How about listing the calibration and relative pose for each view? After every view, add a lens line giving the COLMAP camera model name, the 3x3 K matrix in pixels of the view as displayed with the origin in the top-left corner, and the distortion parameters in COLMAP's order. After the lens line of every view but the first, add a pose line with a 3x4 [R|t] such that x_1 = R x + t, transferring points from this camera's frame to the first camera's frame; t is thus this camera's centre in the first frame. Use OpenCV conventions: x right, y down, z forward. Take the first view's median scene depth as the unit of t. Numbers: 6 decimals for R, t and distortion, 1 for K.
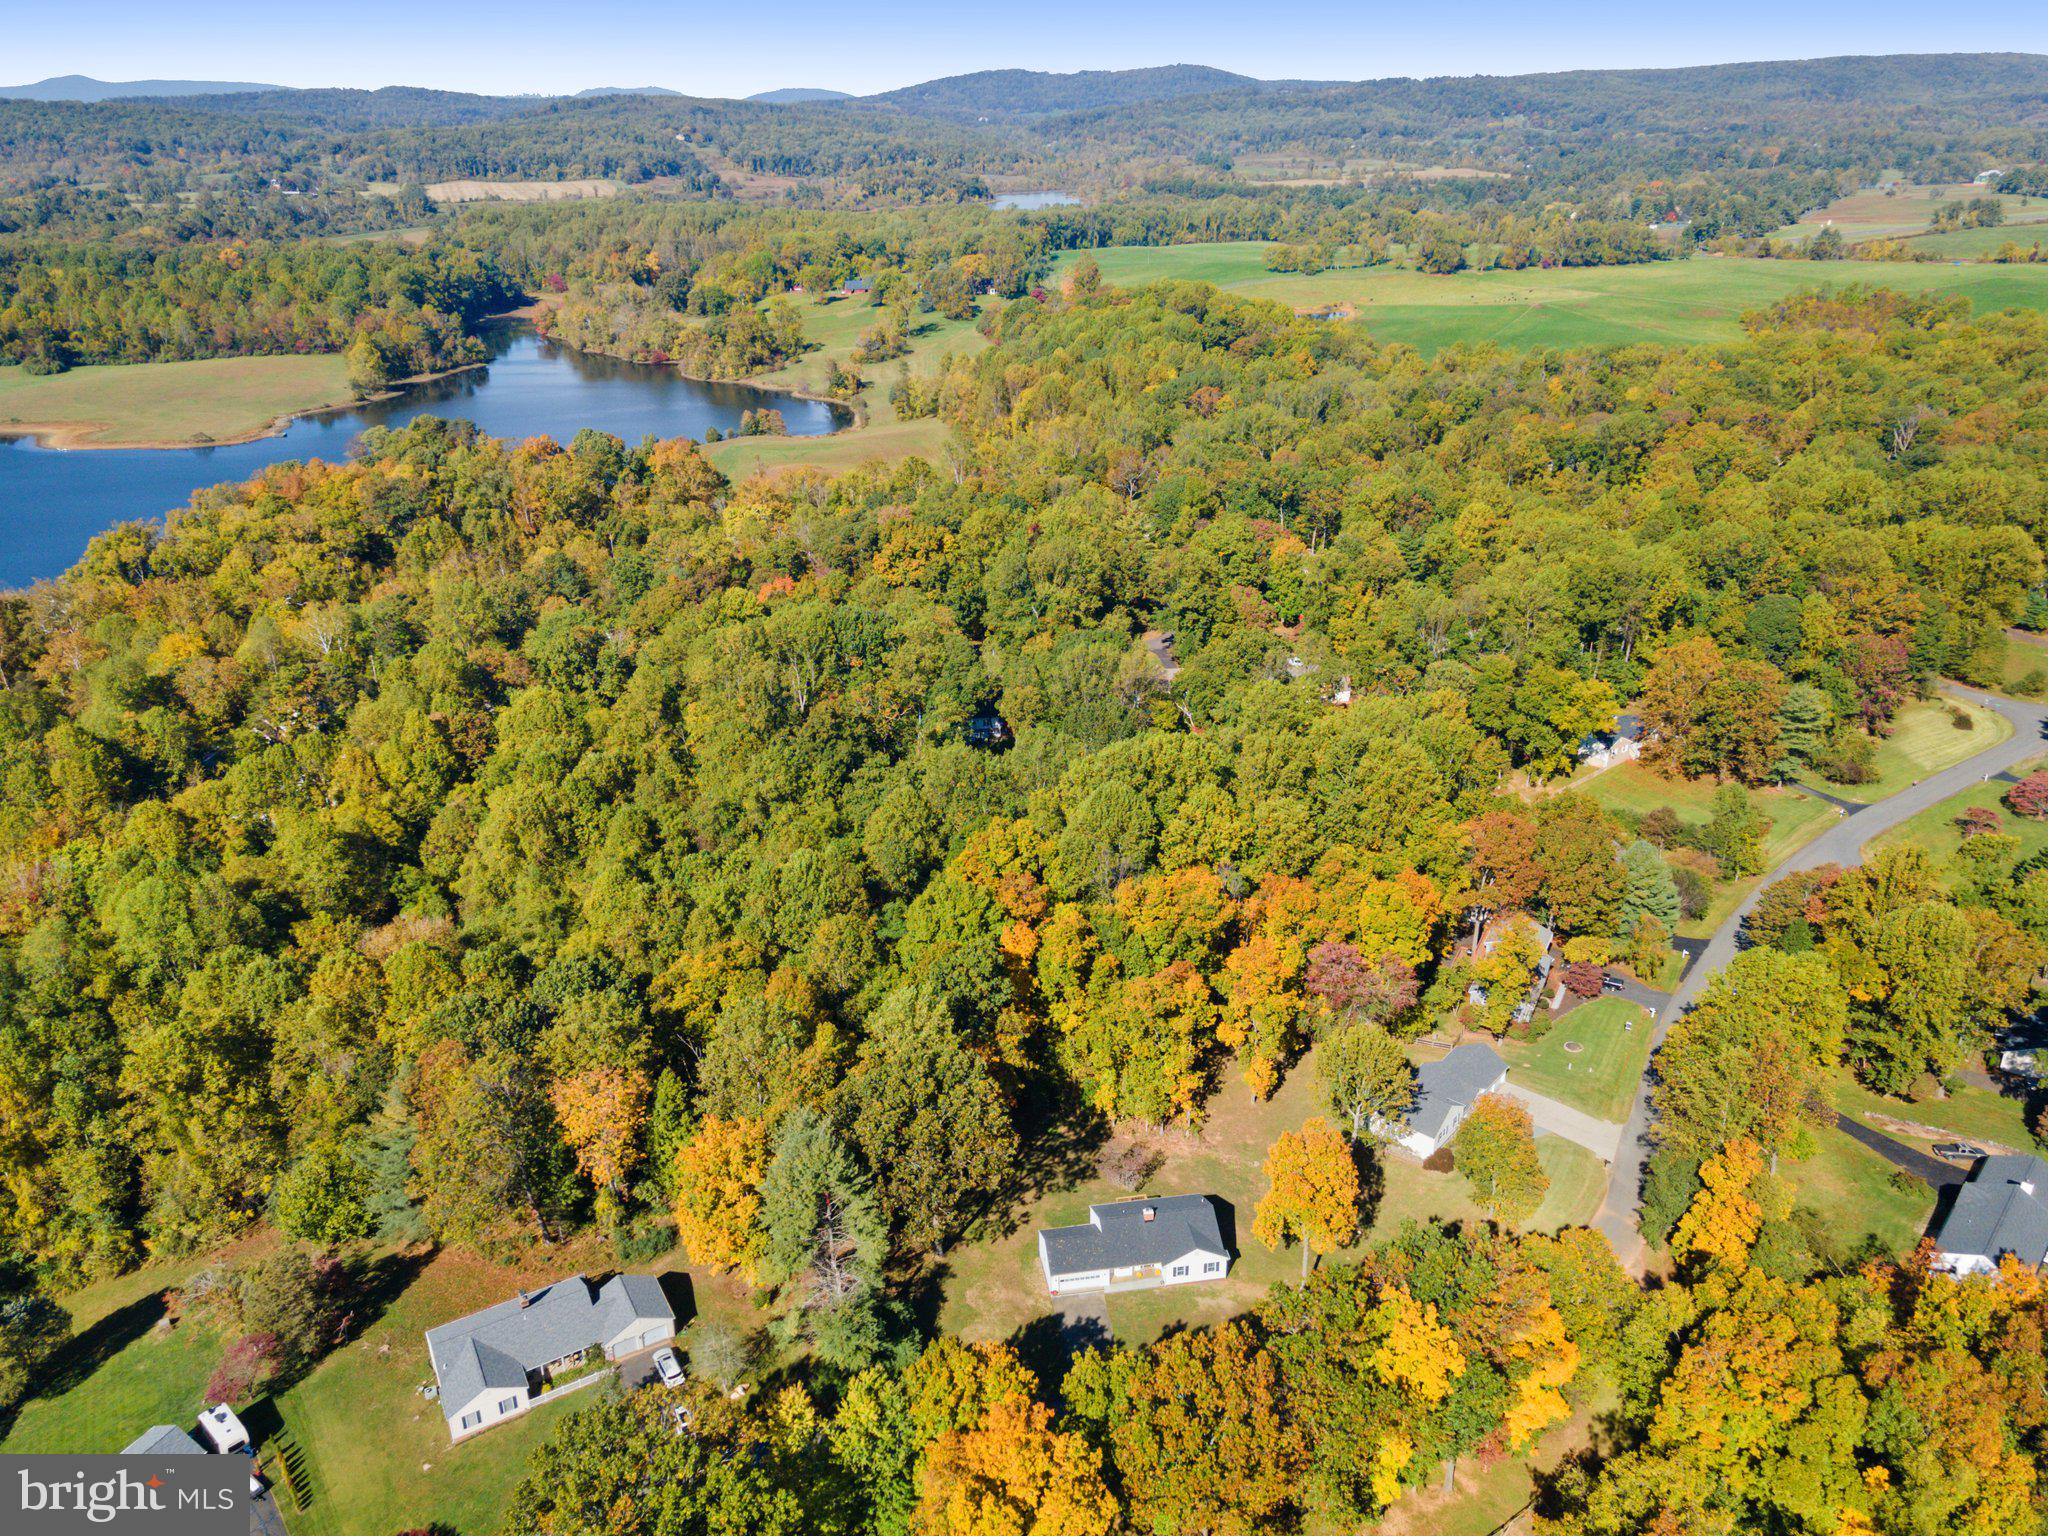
lens RADIAL K [[1489.5, 0, 1019.3], [0, 1489.5, 754.2], [0, 0, 1]] dist [0.038426, 0.026554]
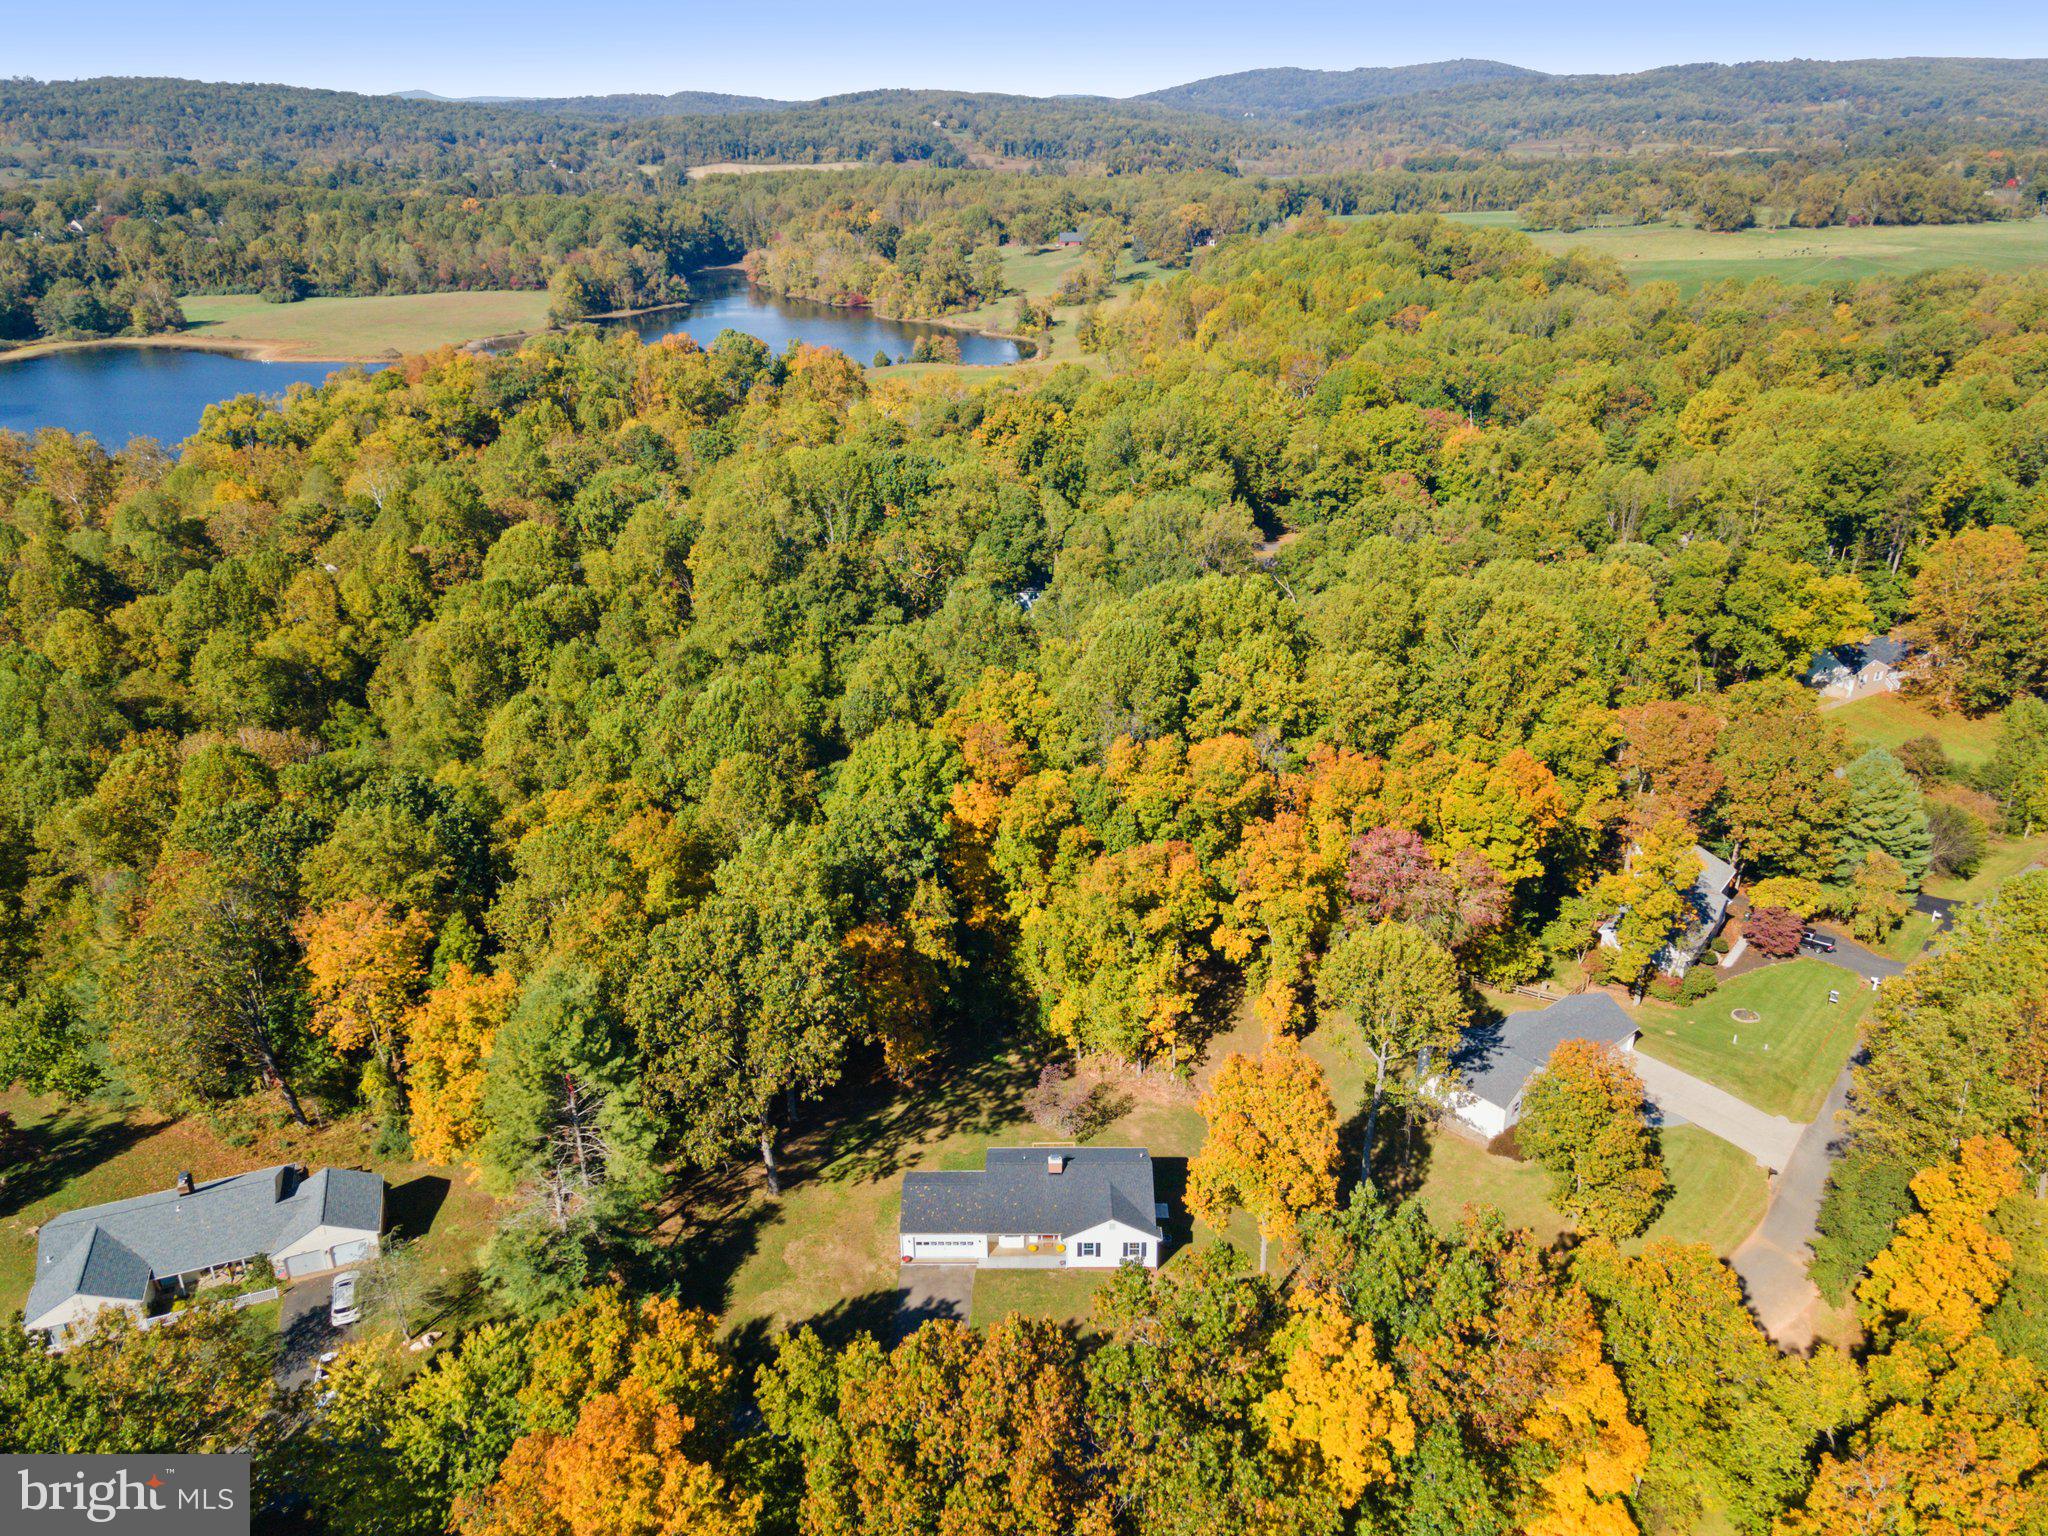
lens RADIAL K [[1489.5, 0, 1020.5], [0, 1489.5, 756.2], [0, 0, 1]] dist [0.038426, 0.026554]
pose [[0.986176, 0.065218, -0.152329, 0.110091], [-0.065830, 0.997830, 0.001033, 0.078558], [0.152066, 0.009009, 0.988329, 0.204319]]
